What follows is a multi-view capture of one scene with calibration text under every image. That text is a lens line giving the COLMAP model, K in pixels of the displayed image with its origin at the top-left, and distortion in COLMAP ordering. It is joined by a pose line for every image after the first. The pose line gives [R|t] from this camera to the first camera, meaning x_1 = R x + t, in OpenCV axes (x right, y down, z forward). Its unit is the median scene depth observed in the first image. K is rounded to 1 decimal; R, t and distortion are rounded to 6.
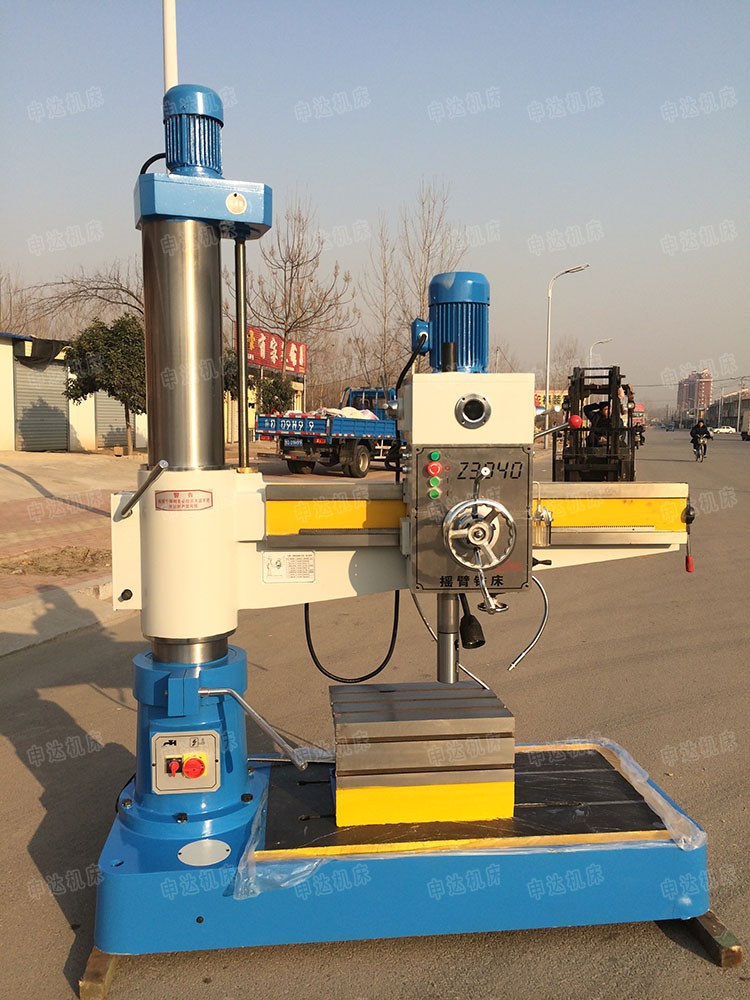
lens RADIAL K [[863.0, 0, 375.0], [0, 863.0, 500.0], [0, 0, 1]] dist [0.118674, -0.193798]
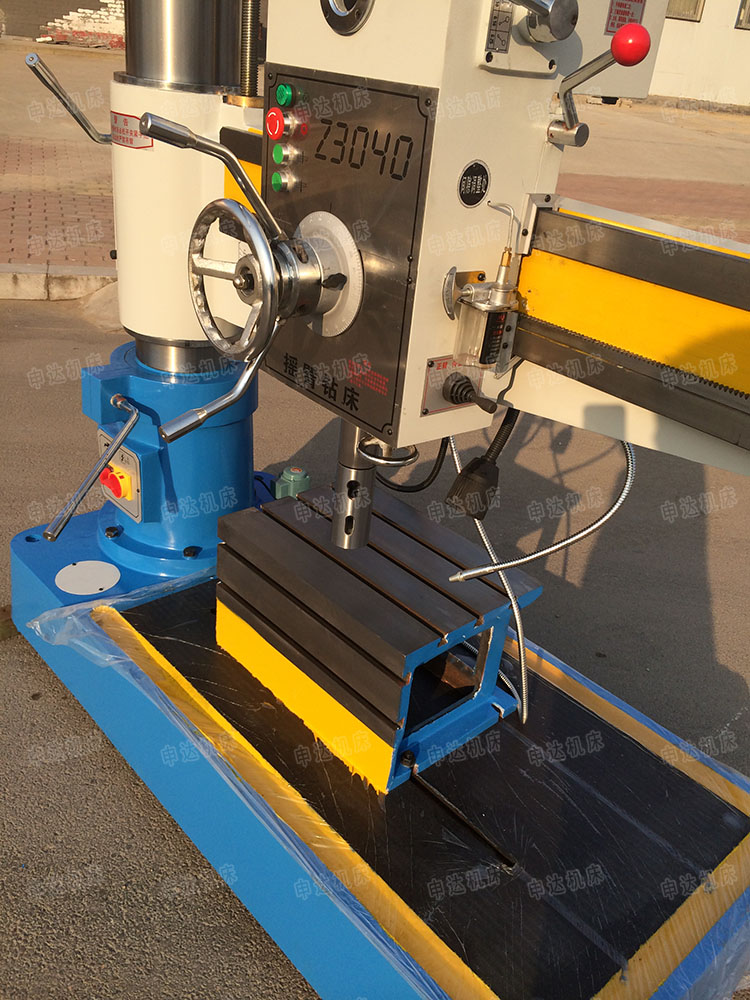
lens RADIAL K [[863.0, 0, 375.0], [0, 863.0, 500.0], [0, 0, 1]] dist [0.118674, -0.193798]
pose [[0.571457, 0.428500, -0.699875, 0.504006], [-0.169329, 0.896066, 0.410359, -0.056136], [0.802972, -0.115994, 0.584620, 0.710881]]
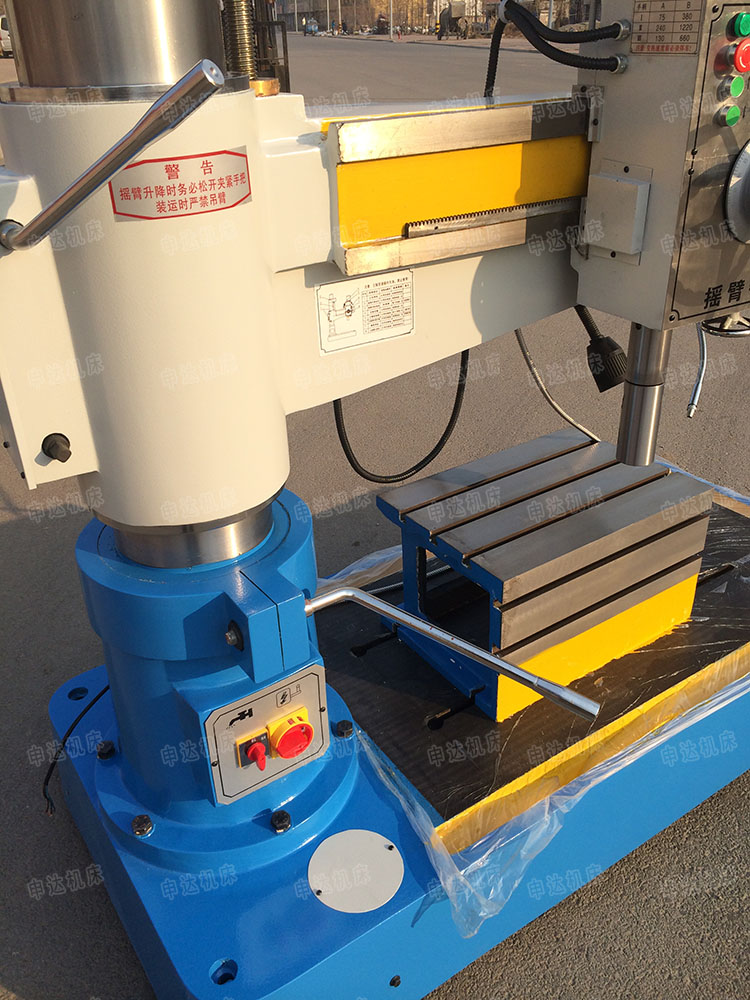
lens RADIAL K [[863.0, 0, 375.0], [0, 863.0, 500.0], [0, 0, 1]] dist [0.118674, -0.193798]
pose [[0.883683, -0.247673, 0.397192, -0.331173], [0.067188, 0.906875, 0.416008, -0.027751], [-0.463238, -0.340933, 0.818031, 0.610343]]
